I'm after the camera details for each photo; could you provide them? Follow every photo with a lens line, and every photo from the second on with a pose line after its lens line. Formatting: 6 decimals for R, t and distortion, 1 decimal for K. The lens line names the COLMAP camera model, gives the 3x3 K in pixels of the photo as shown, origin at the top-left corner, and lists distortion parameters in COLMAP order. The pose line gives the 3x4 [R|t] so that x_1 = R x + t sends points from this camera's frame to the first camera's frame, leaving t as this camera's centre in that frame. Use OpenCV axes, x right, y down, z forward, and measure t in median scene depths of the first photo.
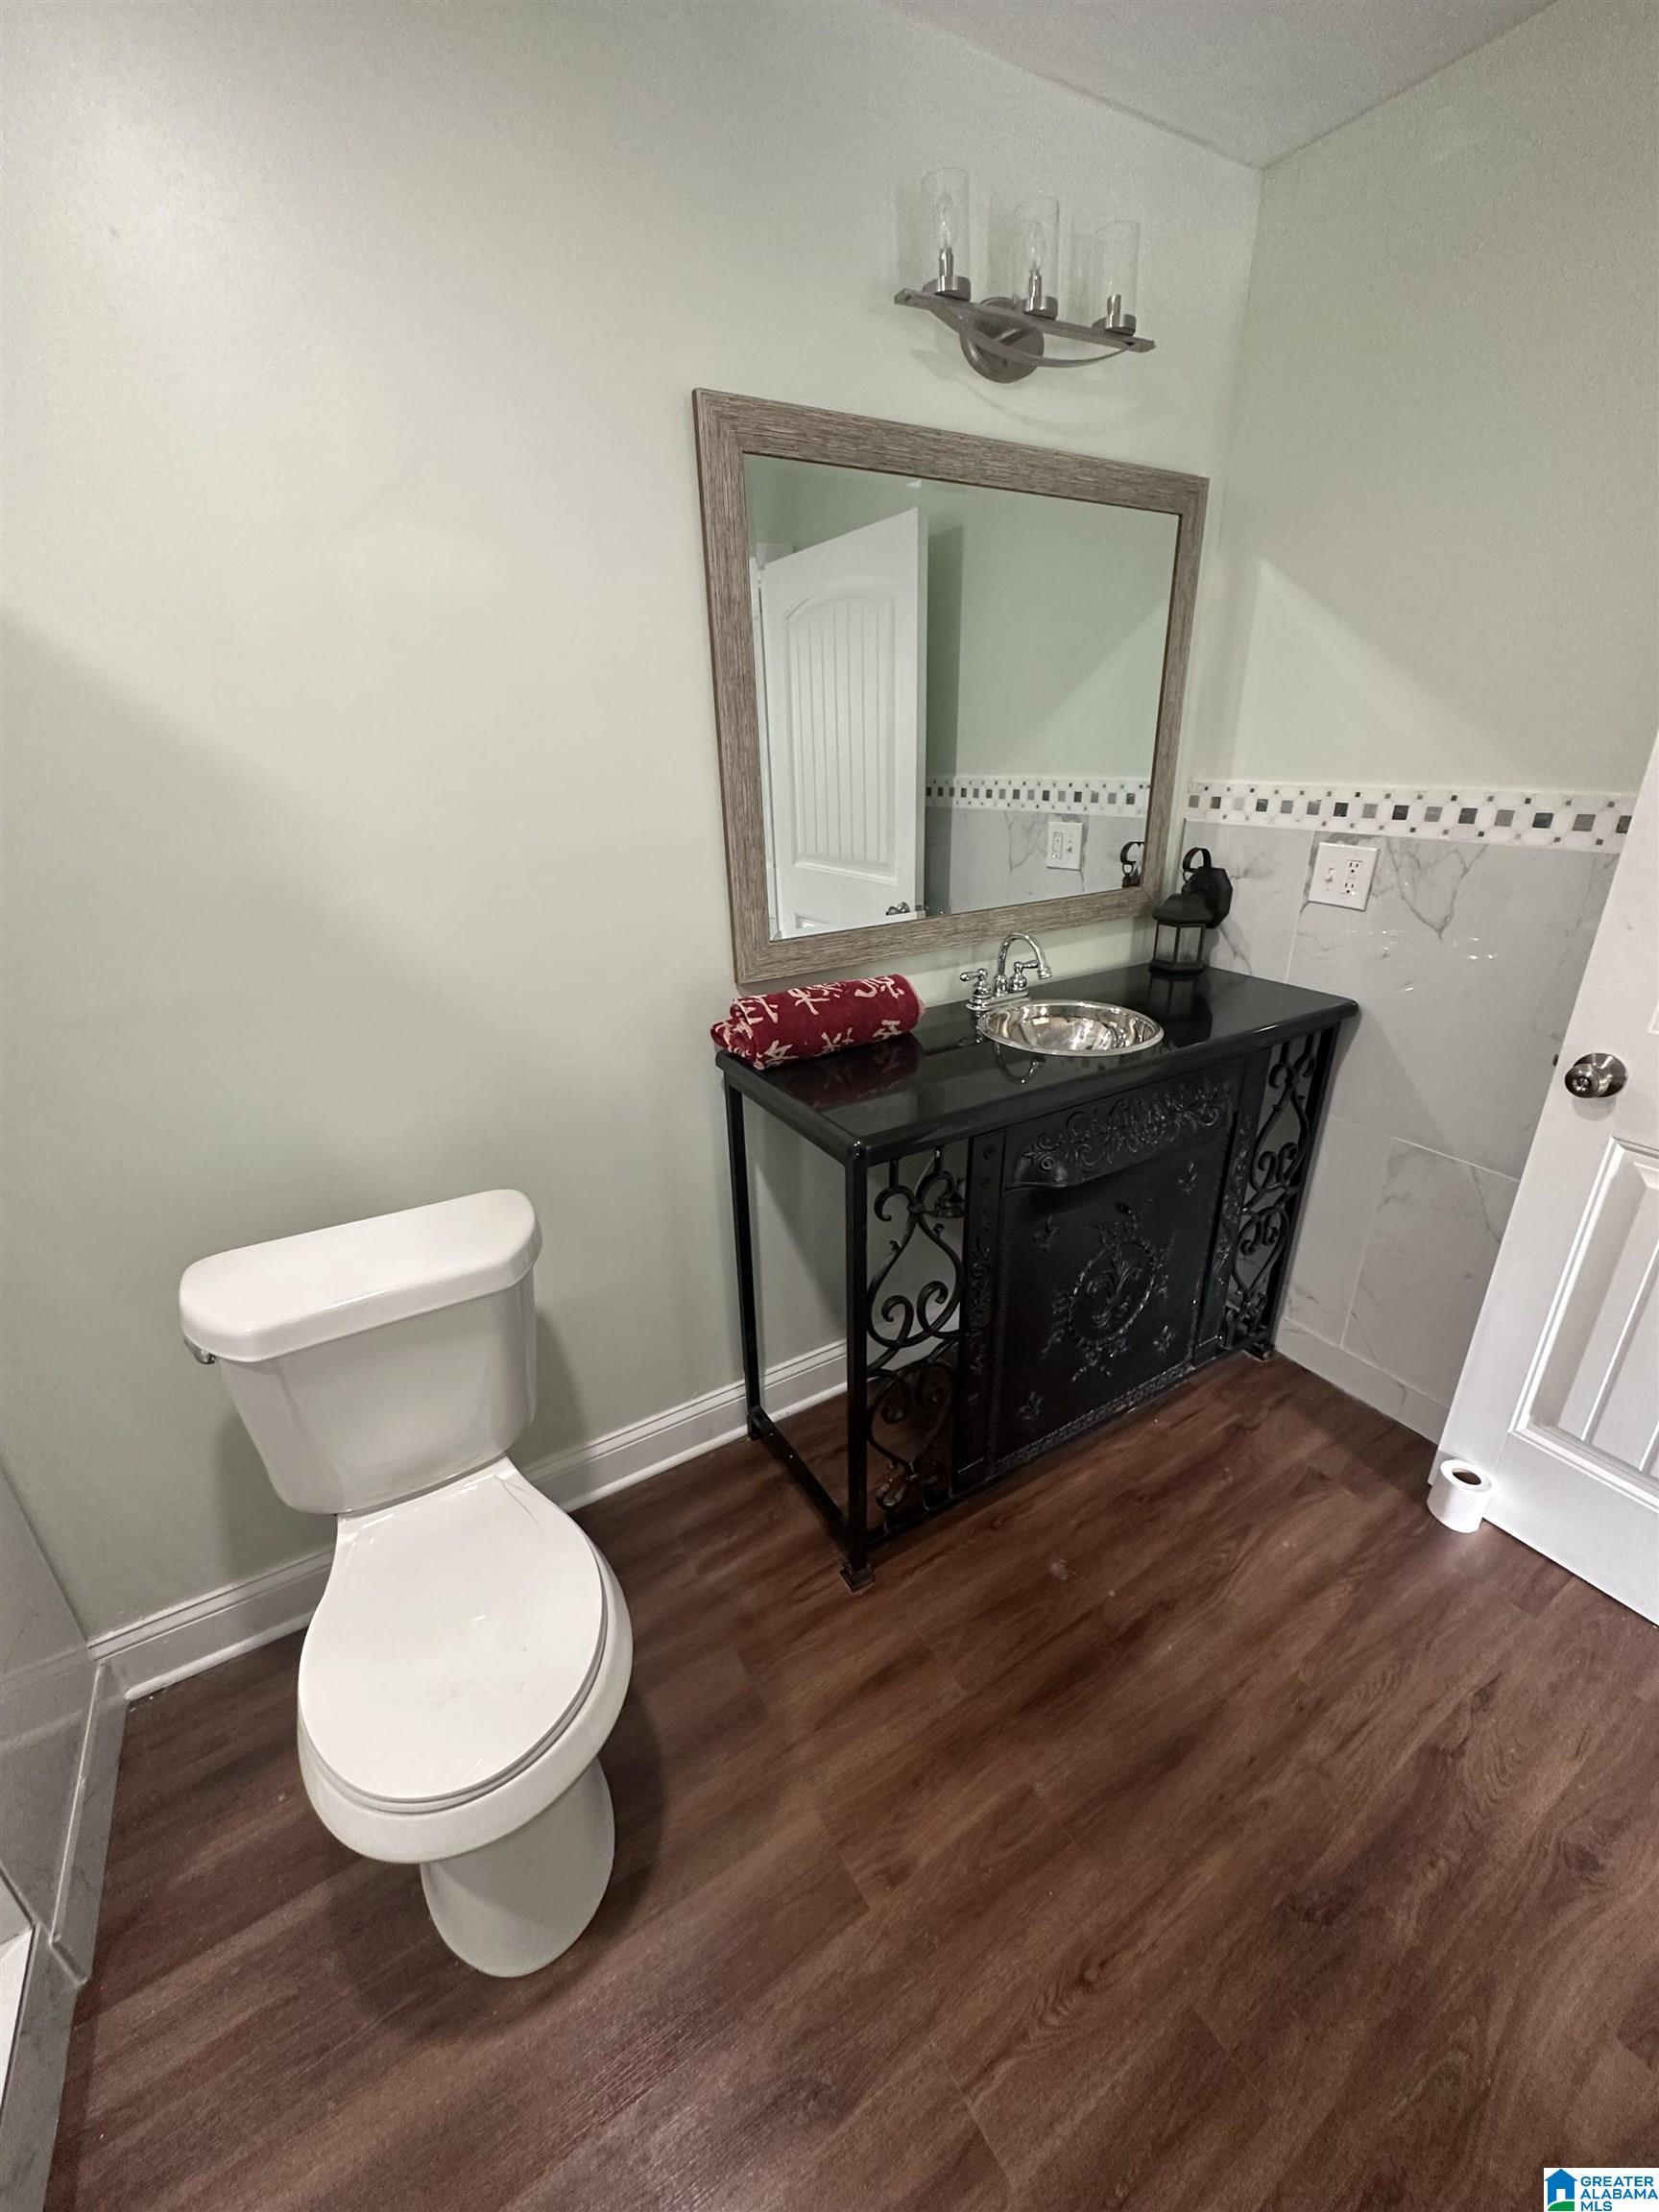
lens RADIAL K [[881.7, 0, 832.6], [0, 881.7, 1109.4], [0, 0, 1]] dist [-0.002350, 0.000093]
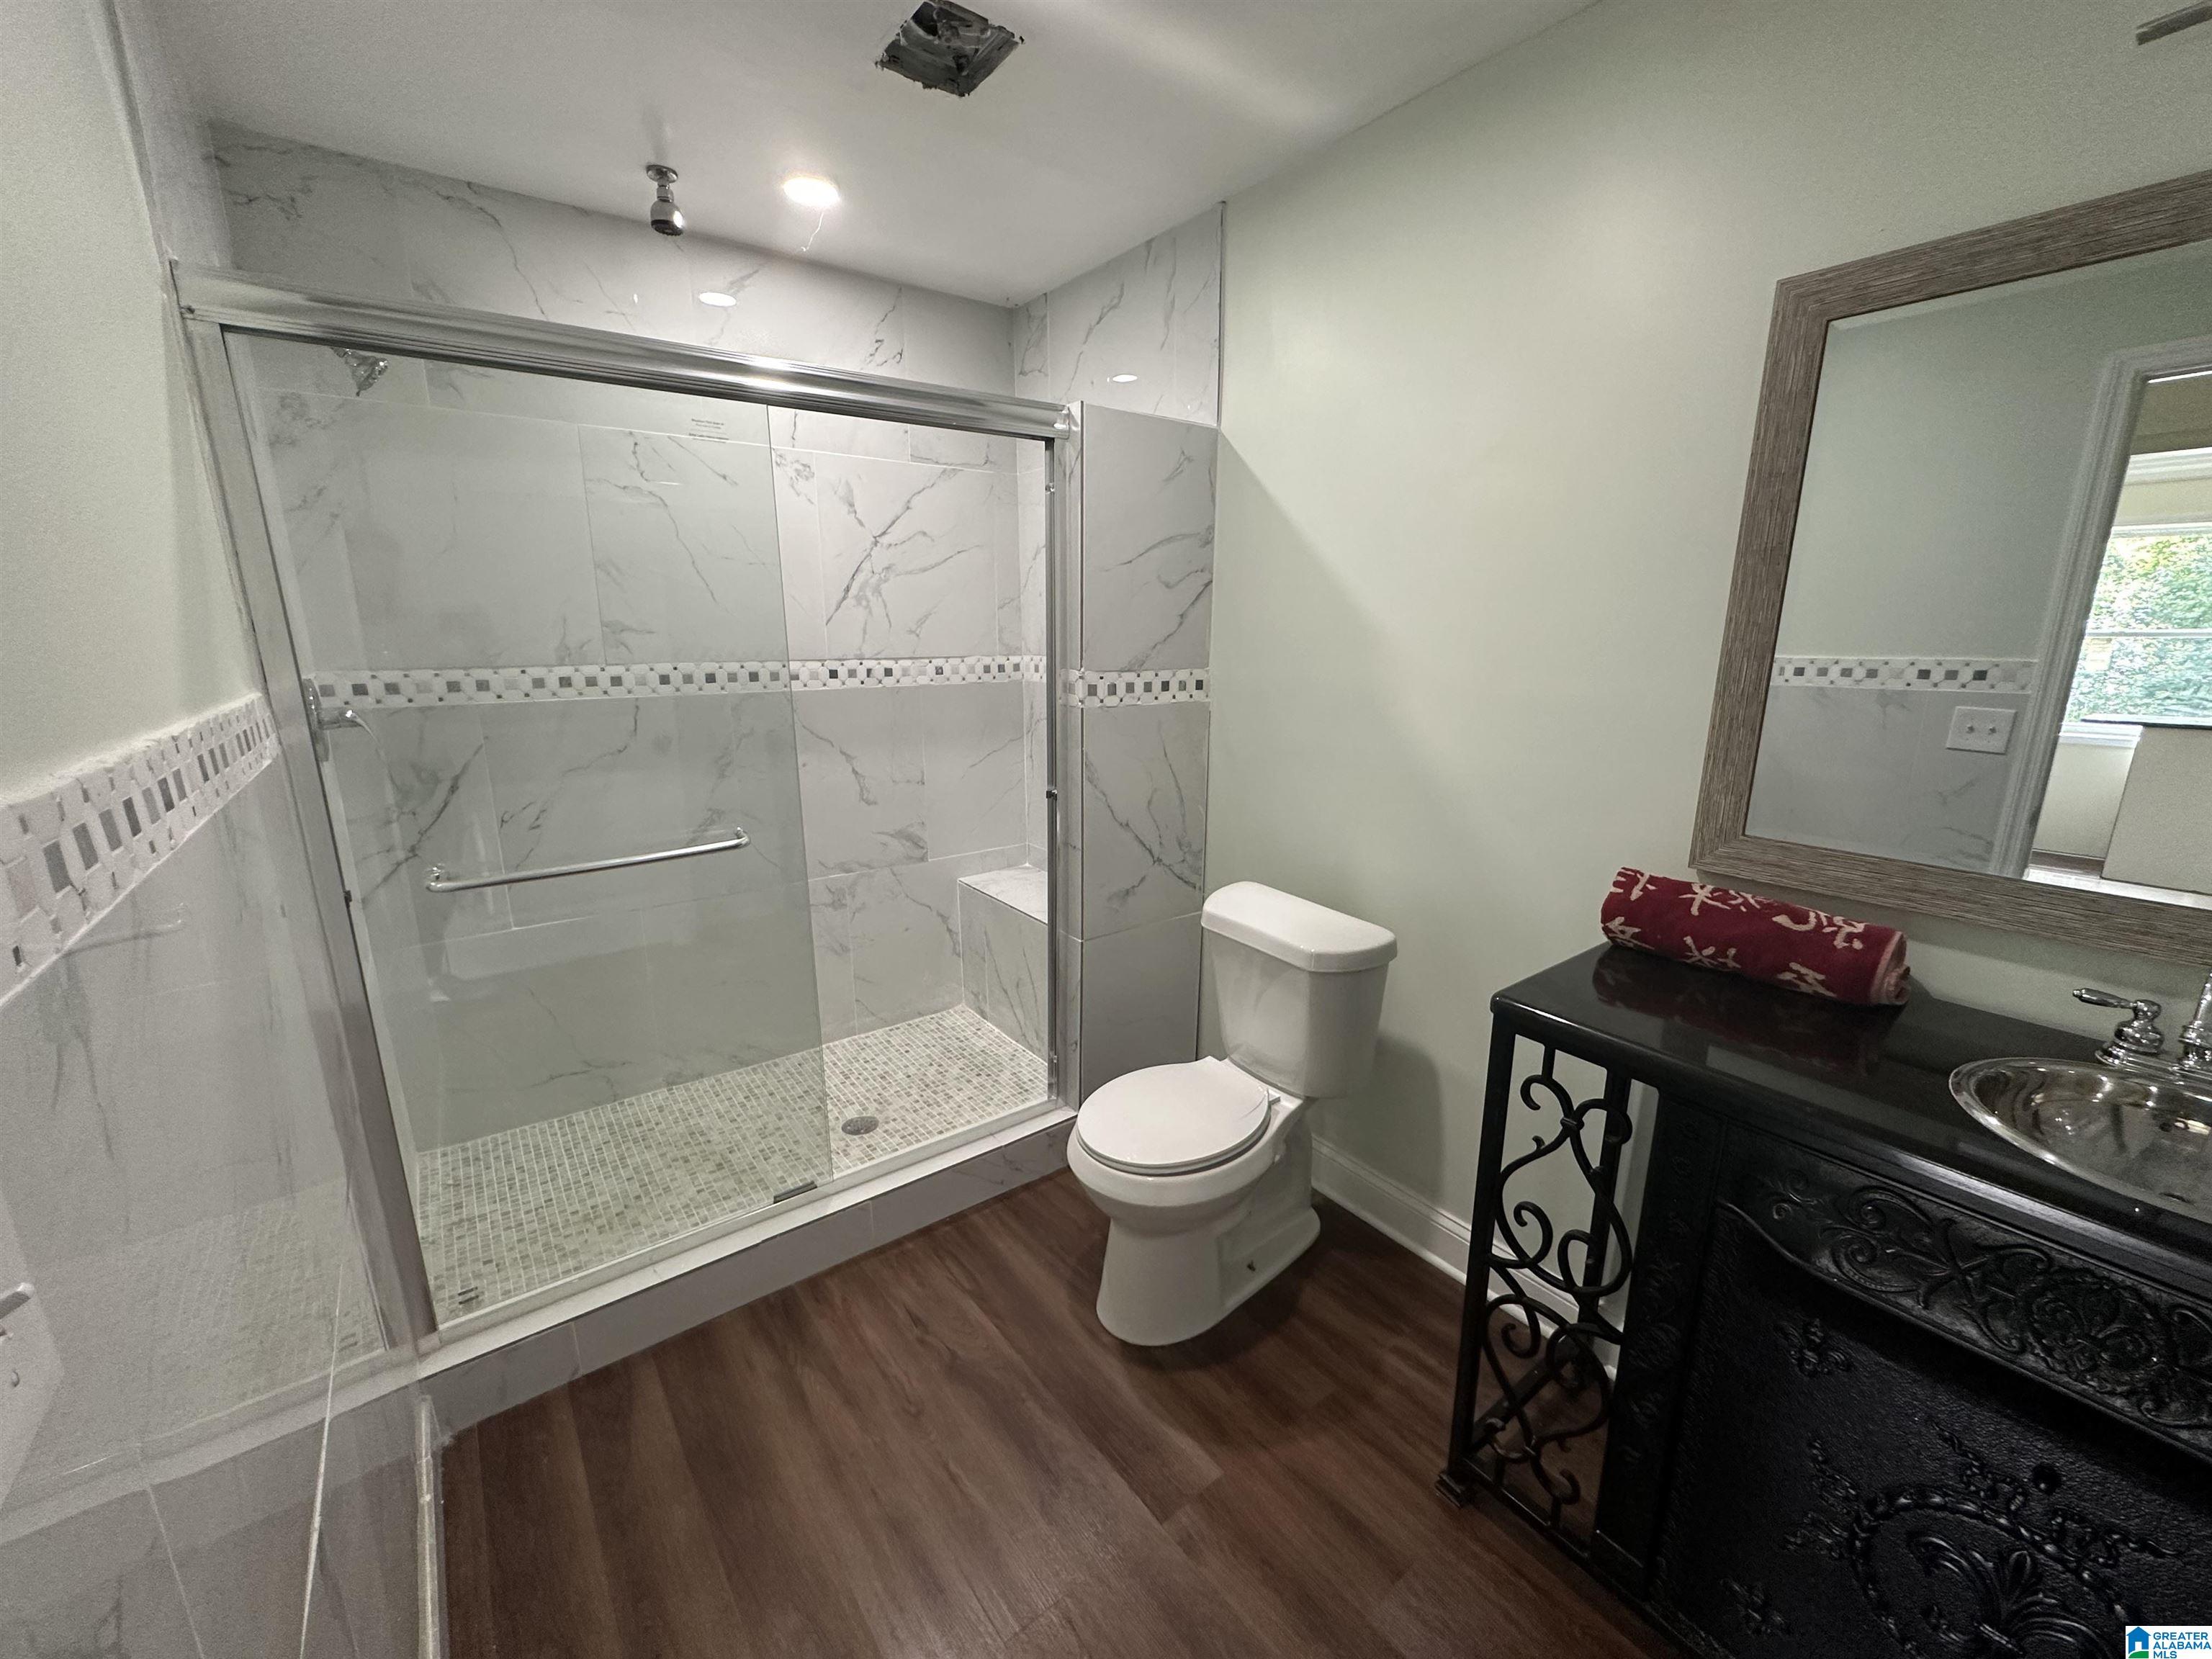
lens RADIAL K [[881.7, 0, 1111.0], [0, 881.7, 826.1], [0, 0, 1]] dist [-0.002350, 0.000093]
pose [[0.097052, 0.252028, -0.962841, 0.808572], [-0.387517, 0.900636, 0.196684, -0.146985], [0.916740, 0.354028, 0.185074, 0.307626]]
